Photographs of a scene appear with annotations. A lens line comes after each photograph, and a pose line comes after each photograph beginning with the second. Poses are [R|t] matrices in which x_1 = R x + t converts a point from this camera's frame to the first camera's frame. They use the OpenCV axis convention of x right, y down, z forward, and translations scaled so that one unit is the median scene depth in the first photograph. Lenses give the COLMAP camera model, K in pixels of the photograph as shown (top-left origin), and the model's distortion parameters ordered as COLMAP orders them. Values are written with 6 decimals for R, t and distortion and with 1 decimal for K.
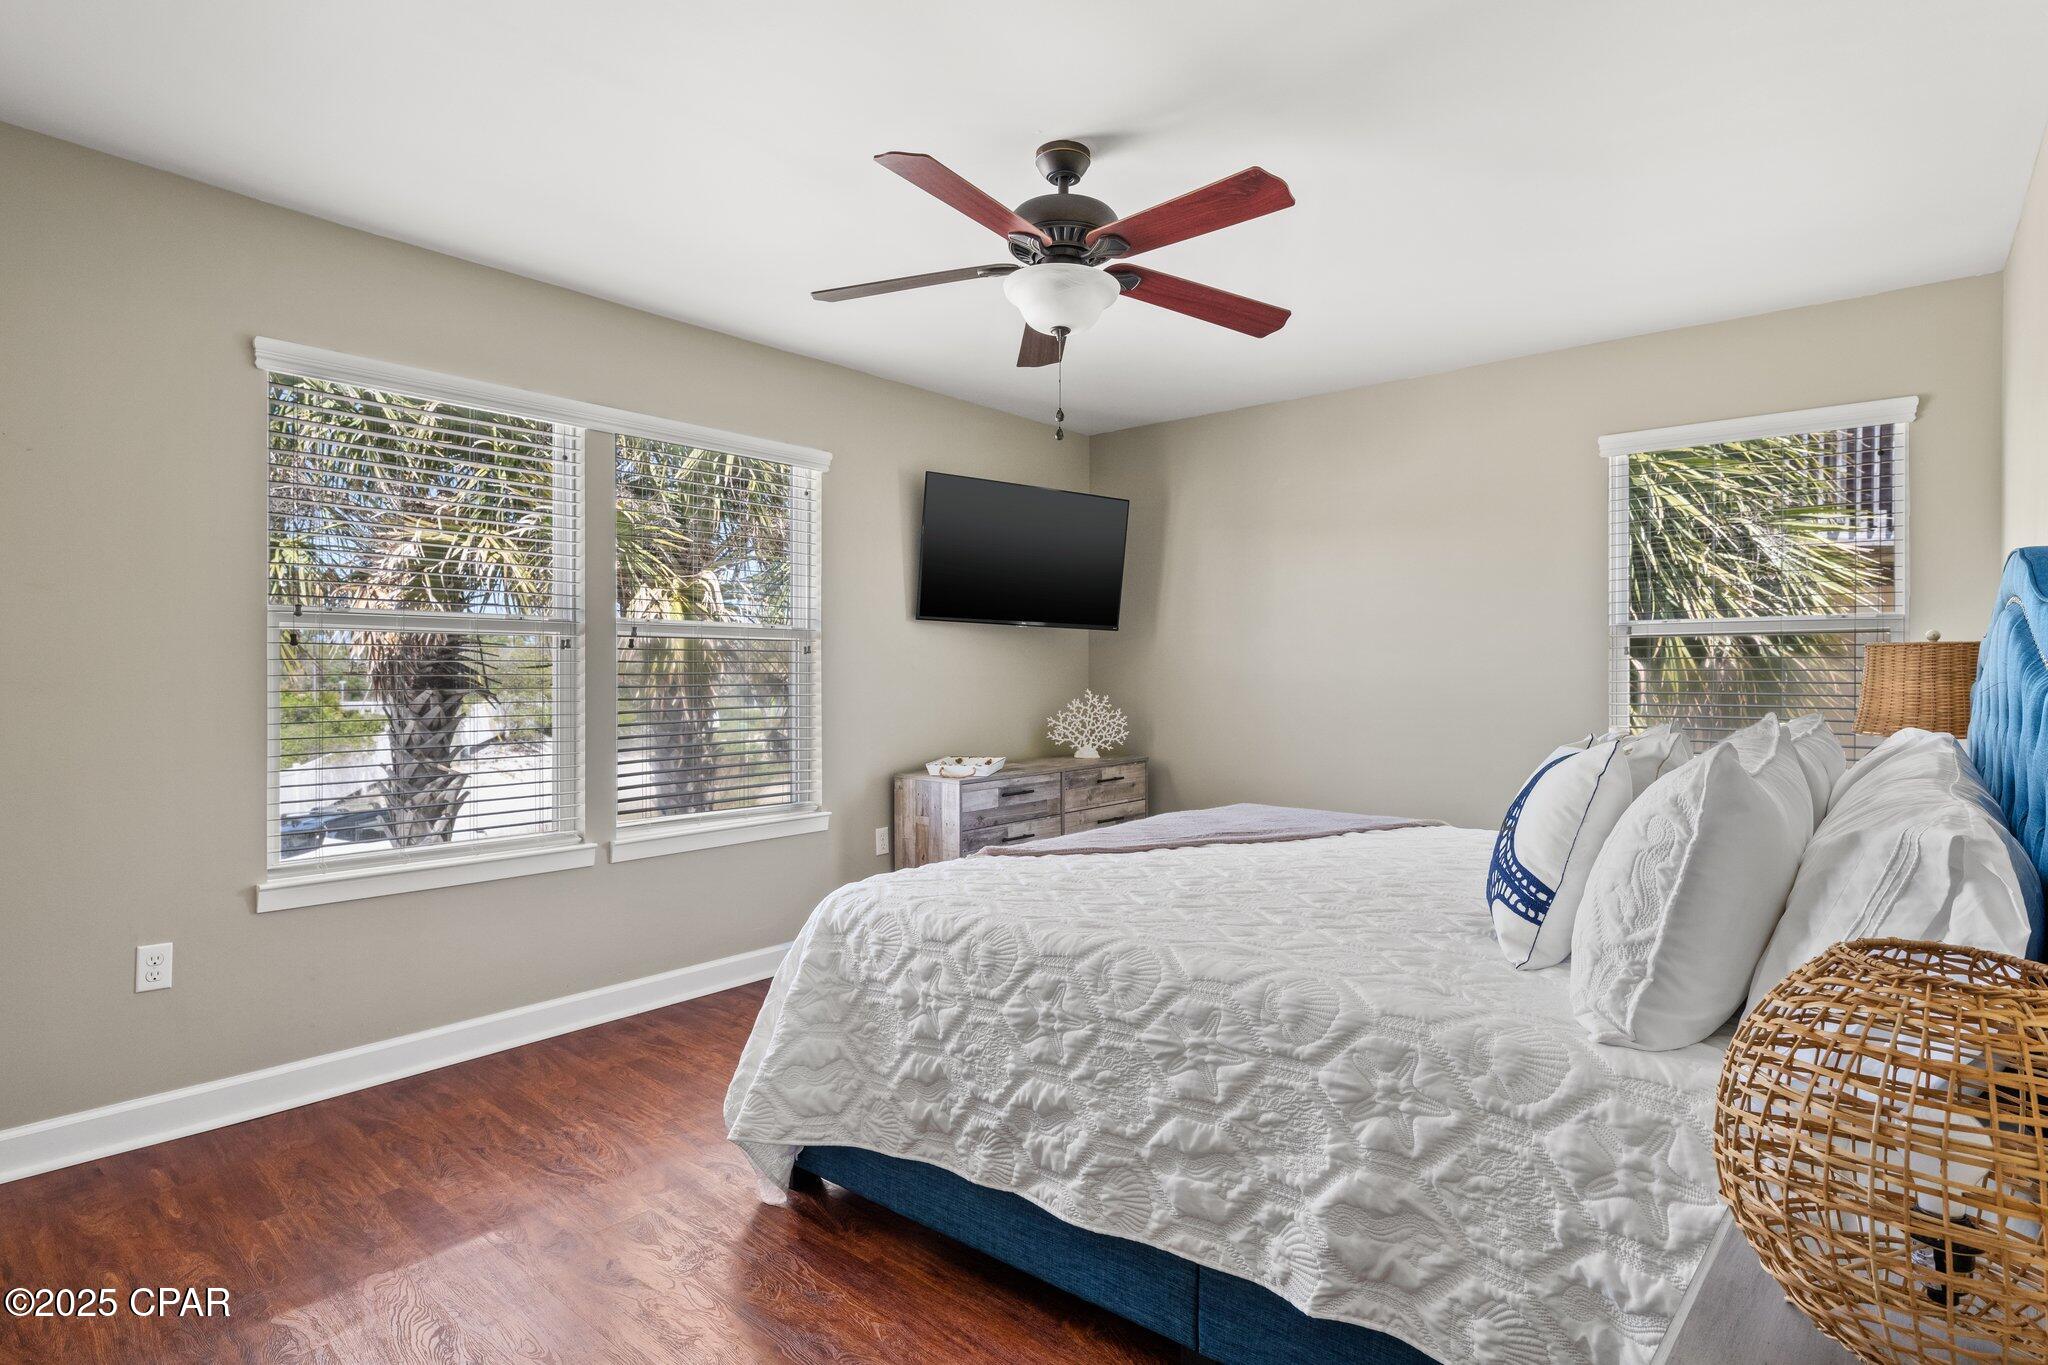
lens RADIAL K [[1080.9, 0, 1010.3], [0, 1080.9, 683.5], [0, 0, 1]] dist [0.007036, 0.000892]
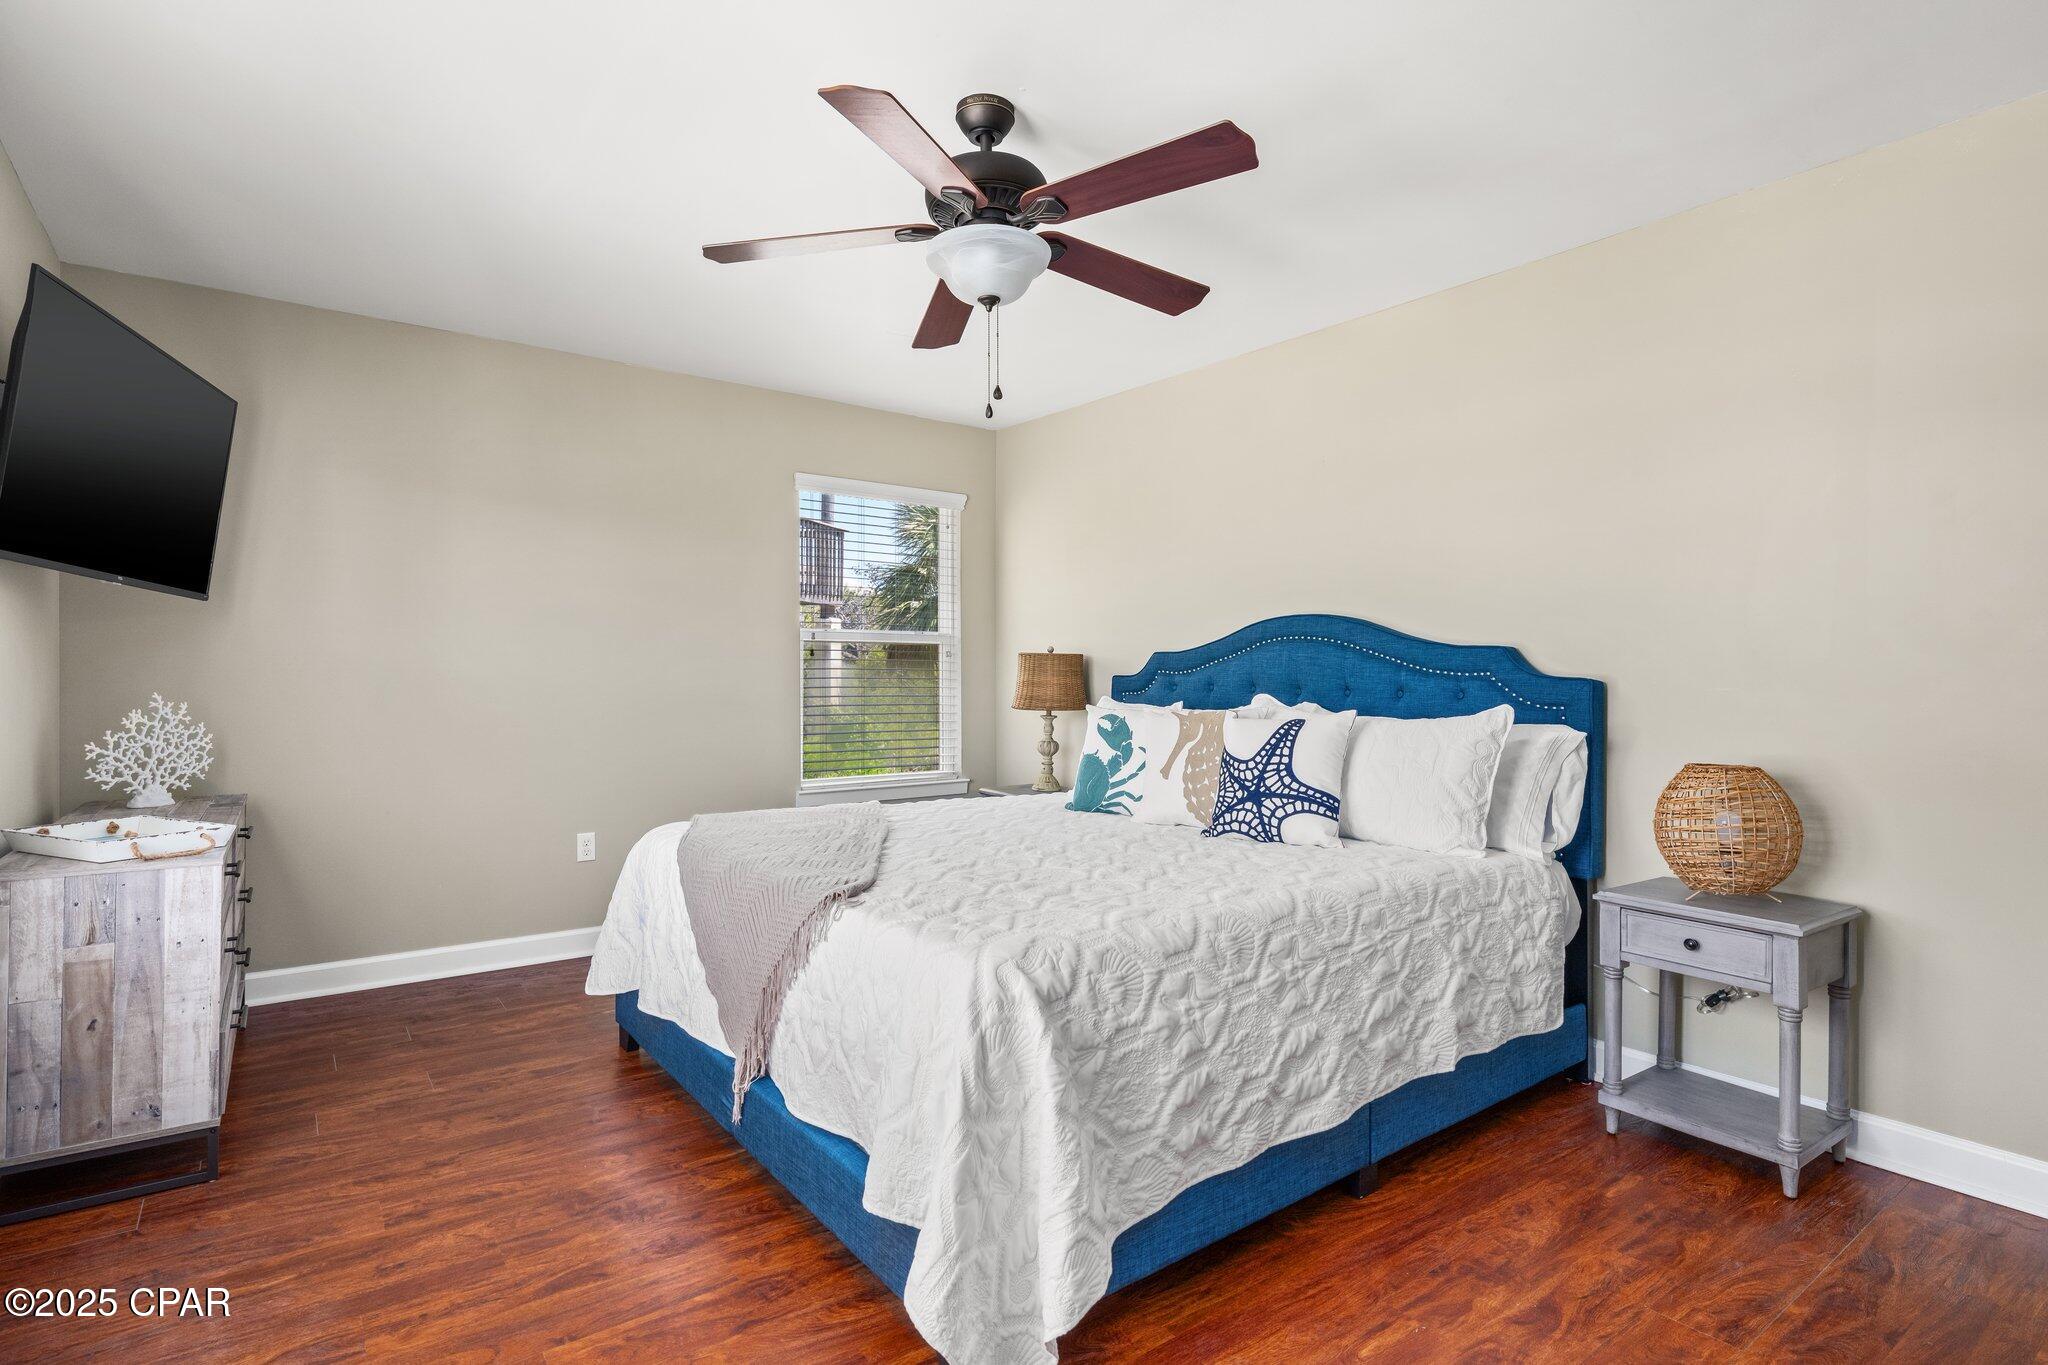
lens RADIAL K [[1080.9, 0, 1009.7], [0, 1080.9, 674.3], [0, 0, 1]] dist [0.007036, 0.000892]
pose [[0.184256, -0.000196, 0.982878, -1.154761], [0.004621, 0.999989, -0.000667, -0.006621], [-0.982867, 0.004664, 0.184255, 1.089831]]
